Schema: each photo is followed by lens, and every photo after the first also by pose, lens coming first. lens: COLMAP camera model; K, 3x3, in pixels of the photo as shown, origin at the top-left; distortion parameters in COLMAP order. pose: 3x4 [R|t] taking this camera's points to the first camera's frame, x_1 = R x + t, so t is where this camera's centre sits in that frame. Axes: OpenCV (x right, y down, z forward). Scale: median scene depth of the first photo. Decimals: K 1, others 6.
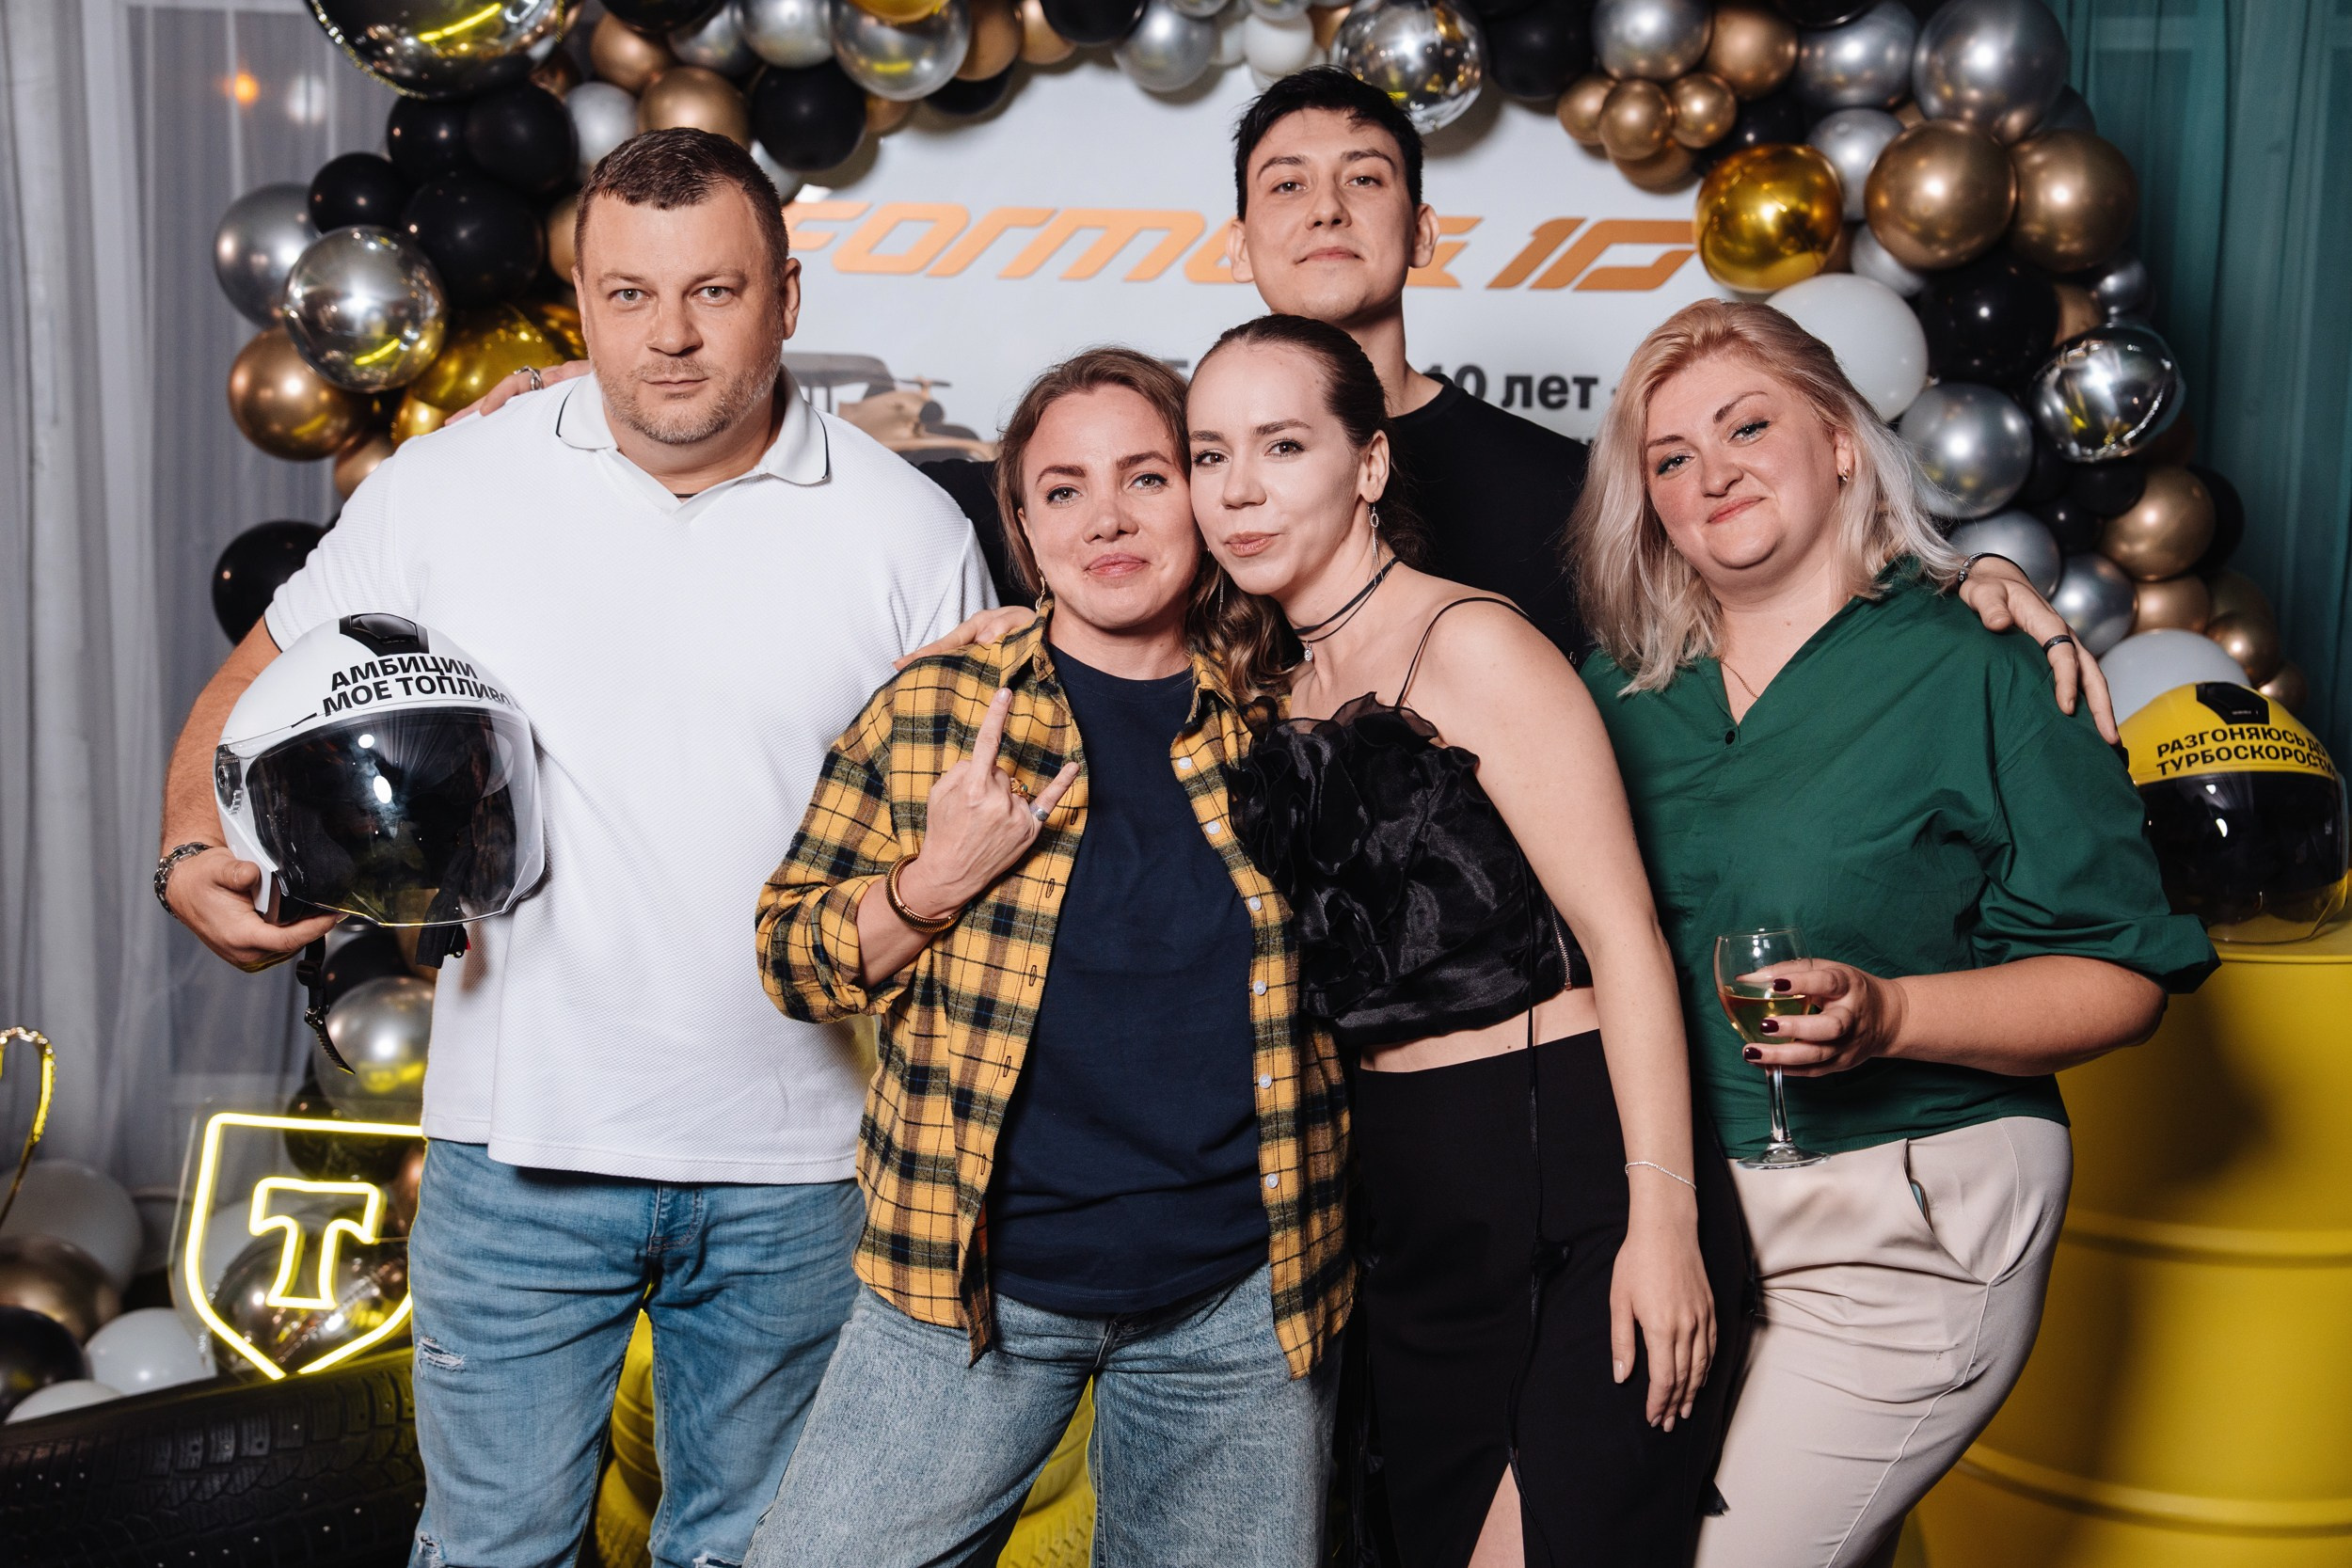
lens RADIAL K [[3216.0, 0, 1154.6], [0, 3216.0, 780.4], [0, 0, 1]] dist [0.137498, 0.065152]
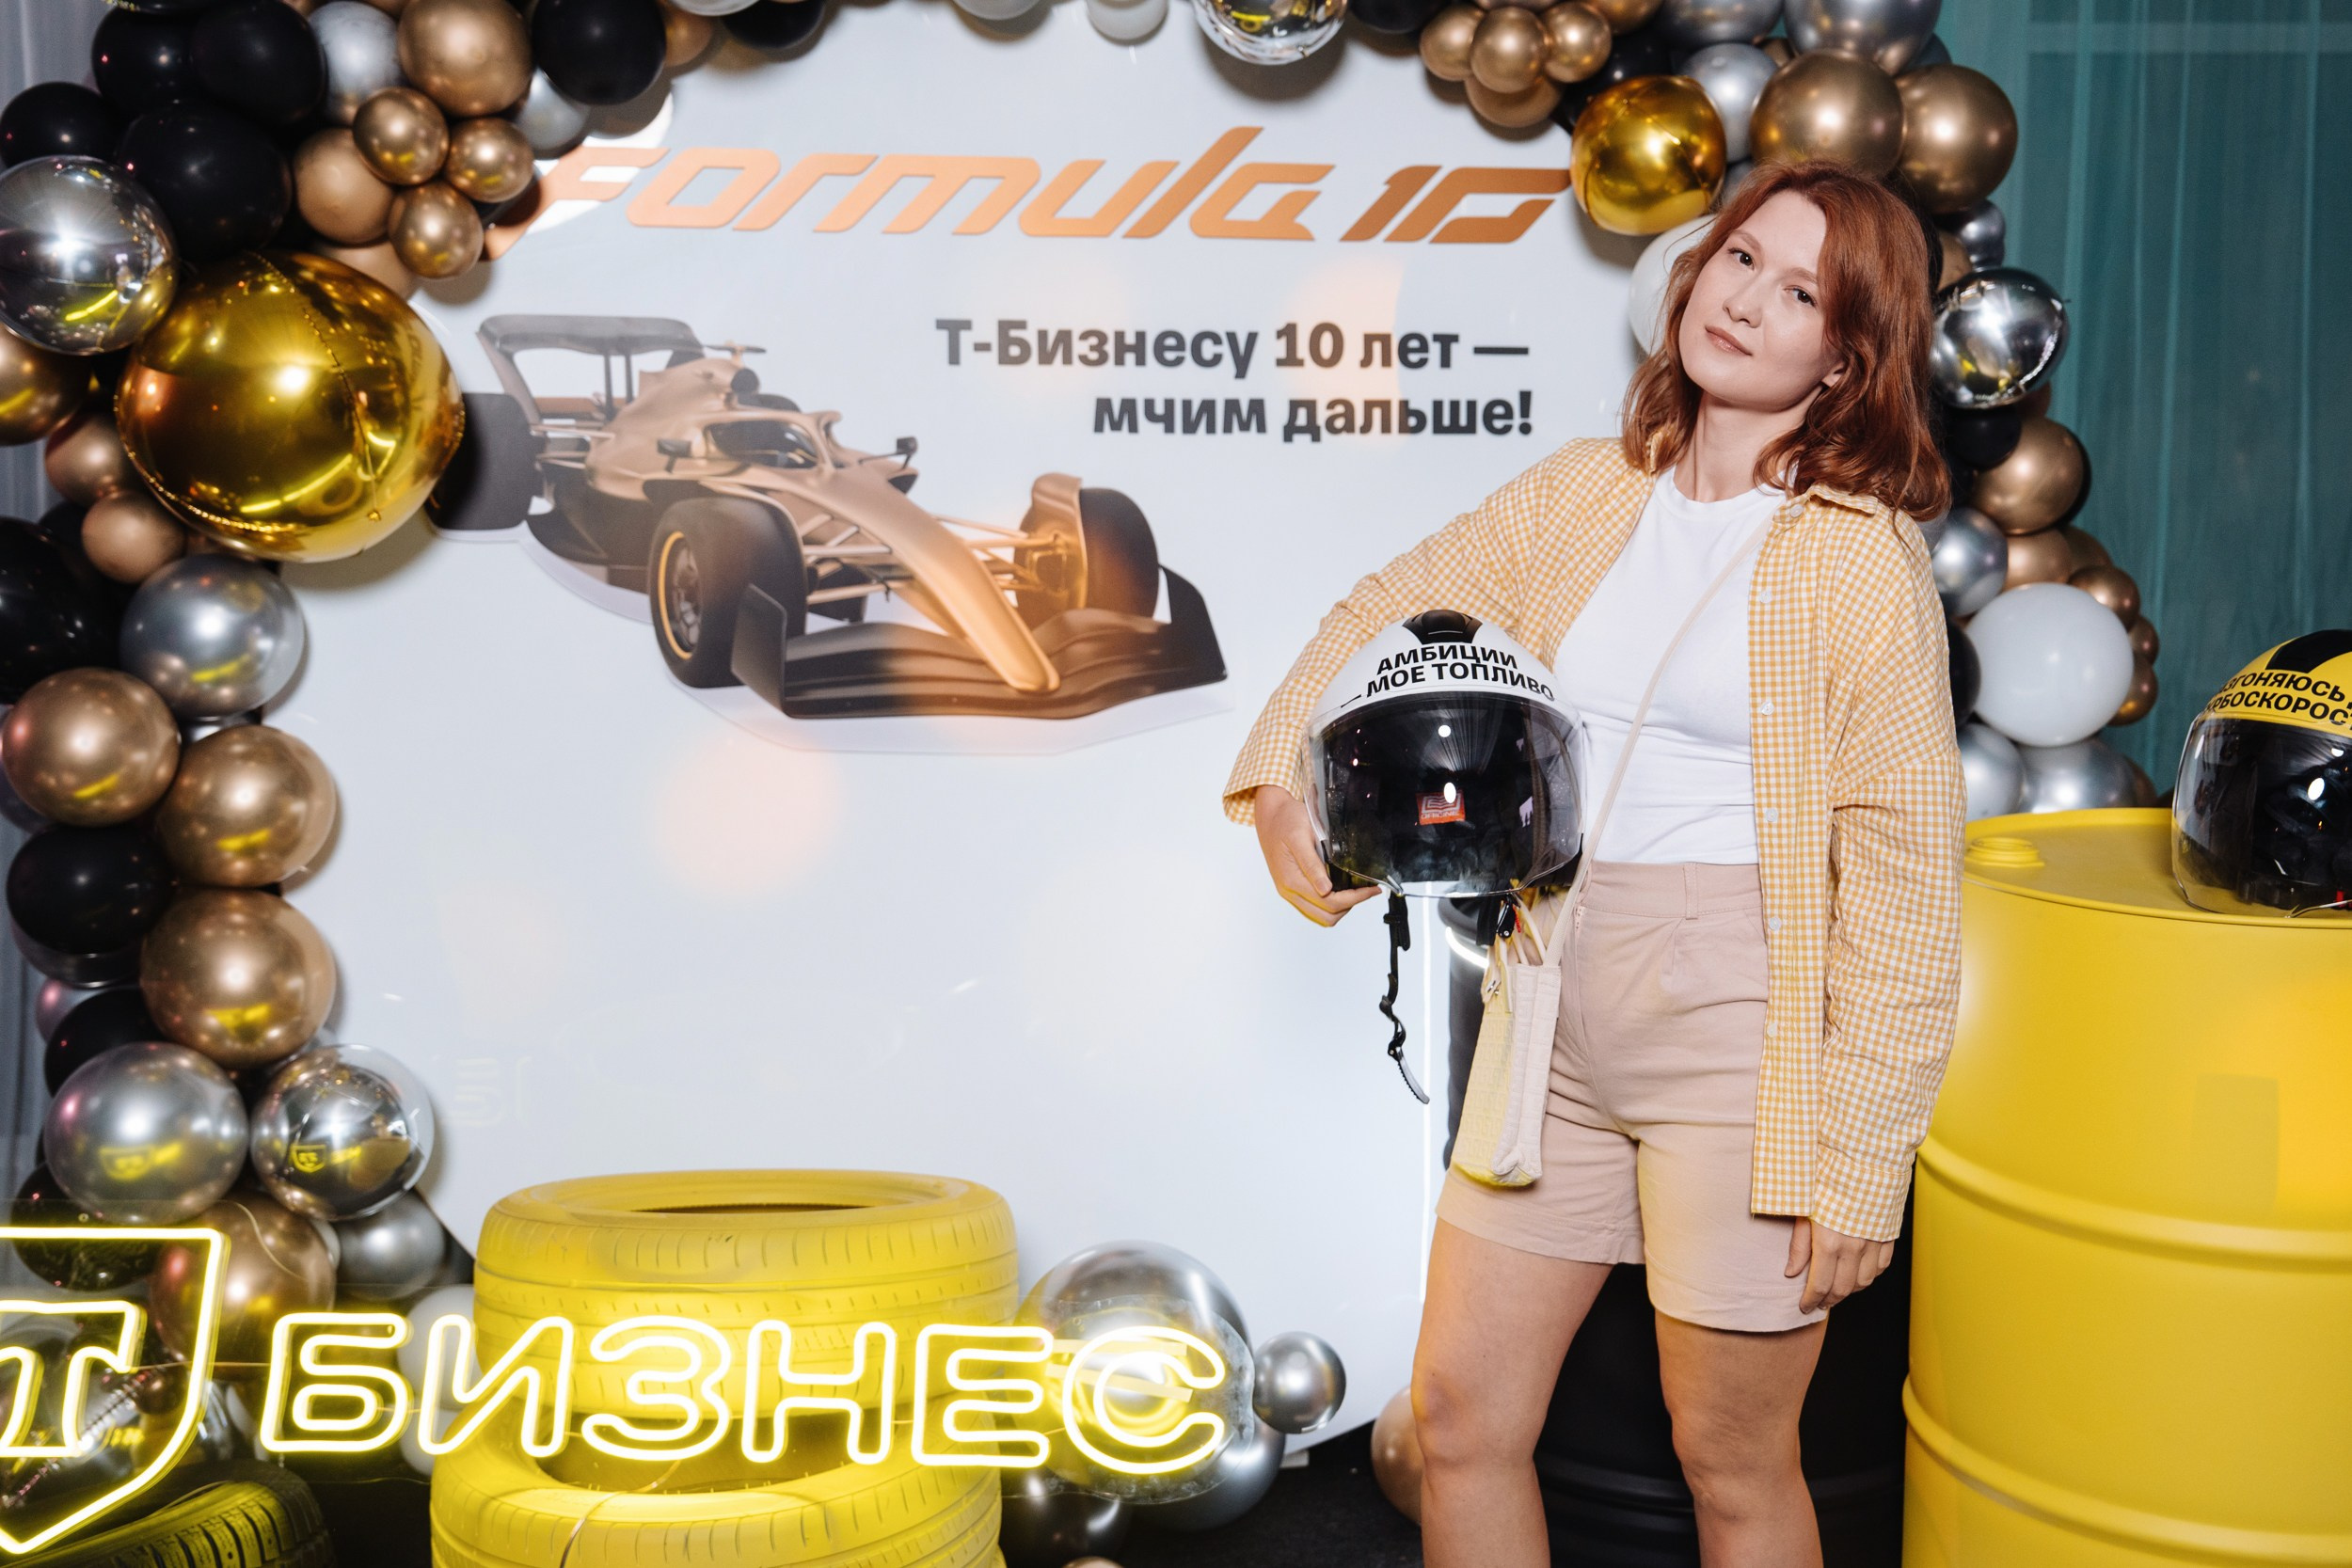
lens RADIAL K [[2640.3, 0, 1217.2], [0, 2640.3, 760.8], [0, 0, 1]] dist [0.029560, 0.144428]
pose [[0.986810, -0.038677, 0.157193, -0.062492], [0.039836, 0.999197, -0.004230, 0.000520], [-0.156903, 0.010436, 0.987559, 0.262232]]
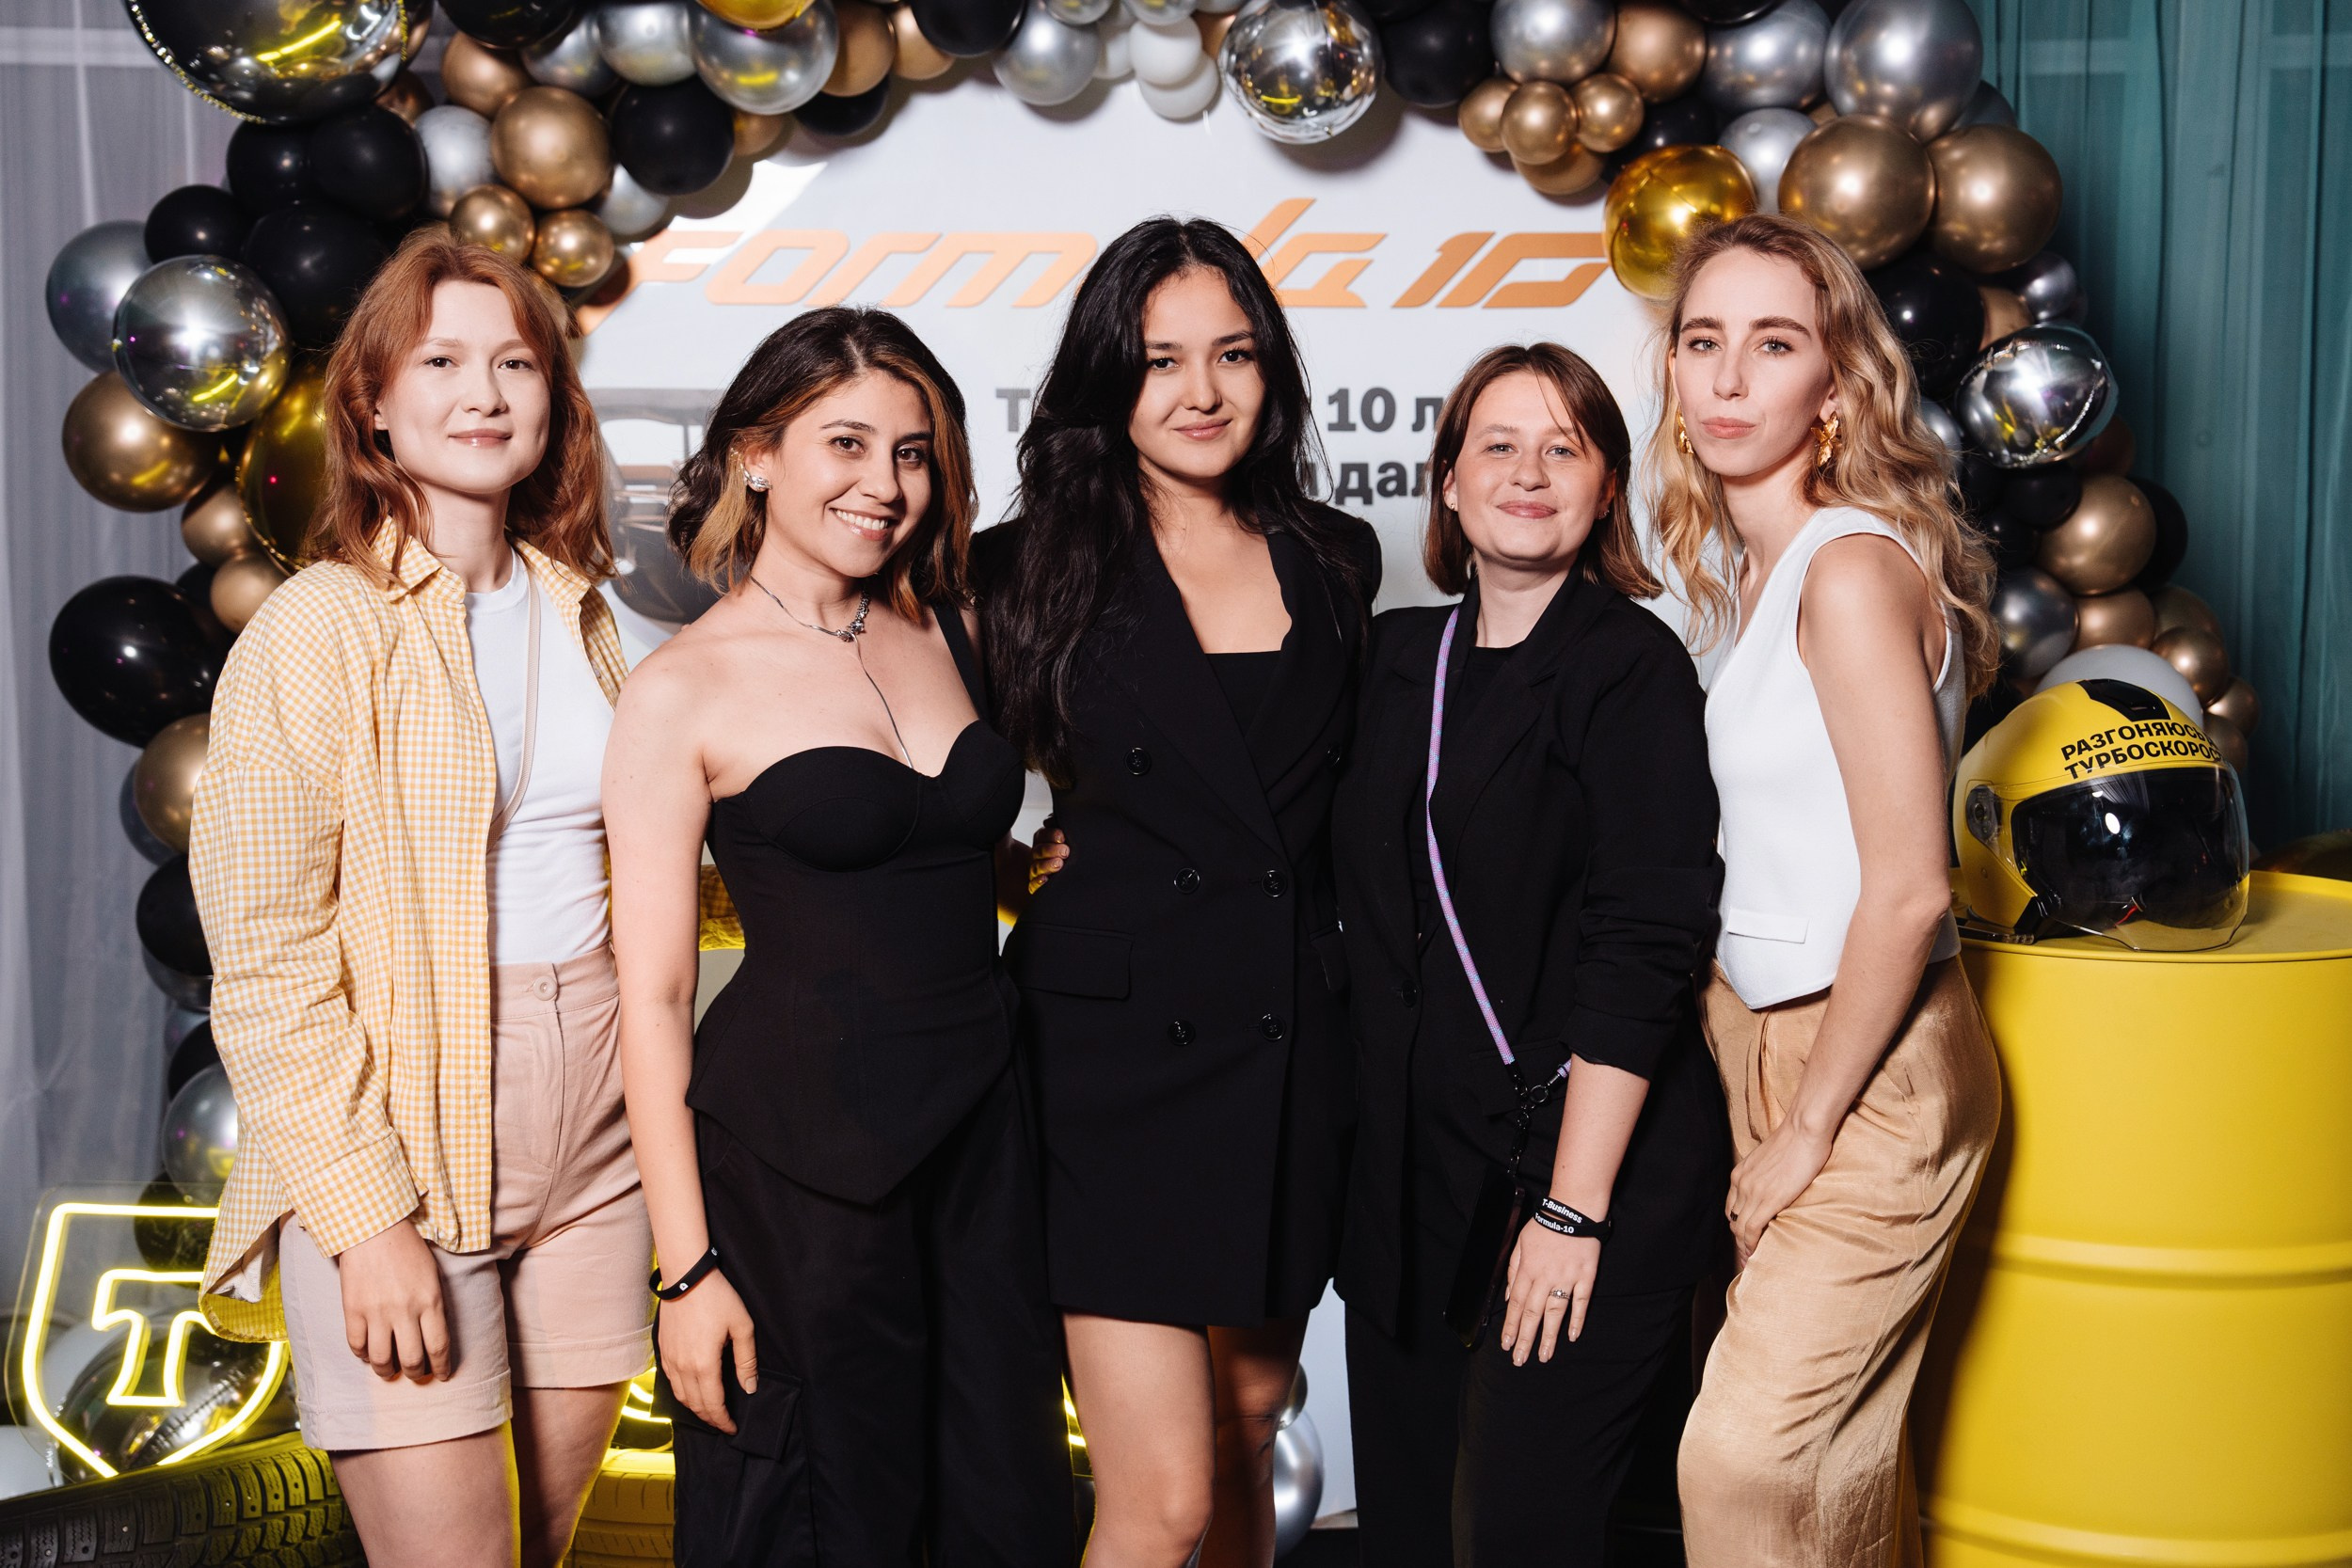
lens RADIAL K [[3289.3, 0, 1181.0], [0, 3289.3, 794.1], [0, 0, 1]] dist [0.155567, 0.000519]
pose [[0.999605, -0.024264, 0.014209, 0.023797], [0.024777, 0.999002, -0.037152, 0.027968], [-0.013293, 0.037490, 0.999209, 0.030279]]
